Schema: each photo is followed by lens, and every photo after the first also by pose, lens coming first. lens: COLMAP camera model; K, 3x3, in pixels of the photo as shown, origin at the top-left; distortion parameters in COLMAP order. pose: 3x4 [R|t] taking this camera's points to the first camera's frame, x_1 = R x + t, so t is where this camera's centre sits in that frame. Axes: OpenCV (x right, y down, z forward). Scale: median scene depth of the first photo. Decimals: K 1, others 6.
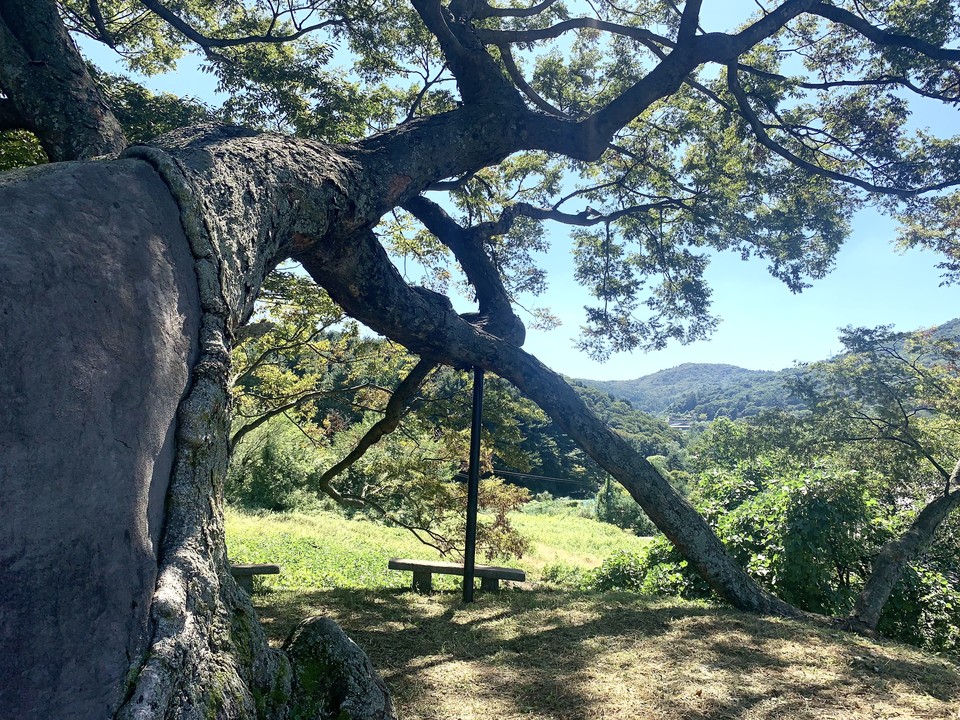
lens RADIAL K [[724.6, 0, 471.5], [0, 724.6, 363.4], [0, 0, 1]] dist [0.020725, -0.009692]
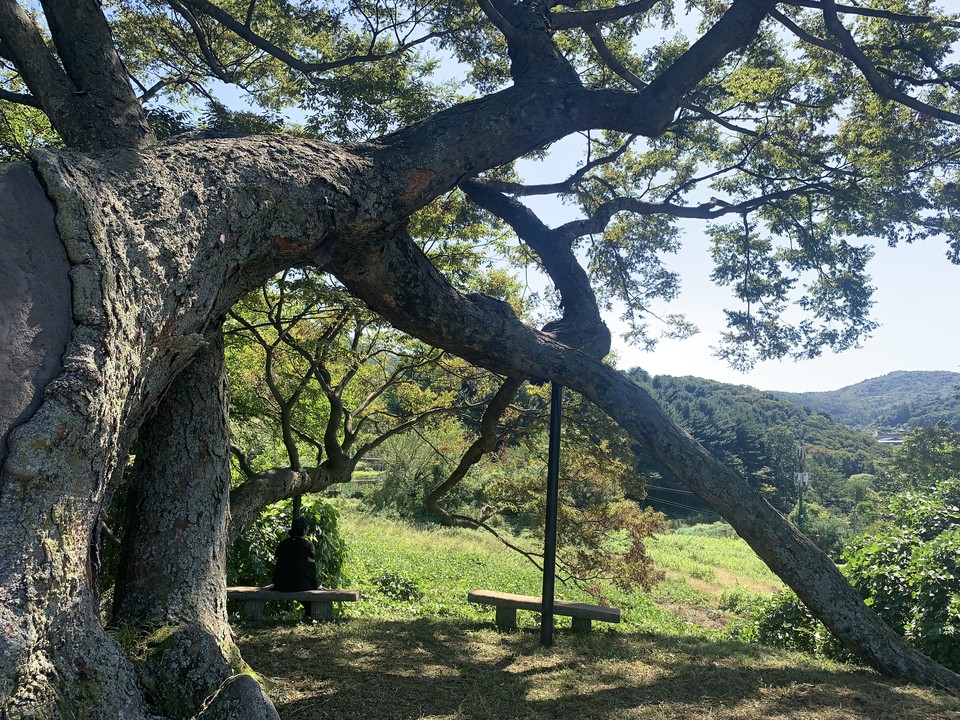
lens RADIAL K [[723.7, 0, 480.0], [0, 723.7, 360.0], [0, 0, 1]] dist [0.010312, -0.004034]
pose [[0.972231, -0.029370, -0.232174, 0.081184], [0.023304, 0.999313, -0.028824, 0.002475], [0.232861, 0.022613, 0.972247, 0.066838]]
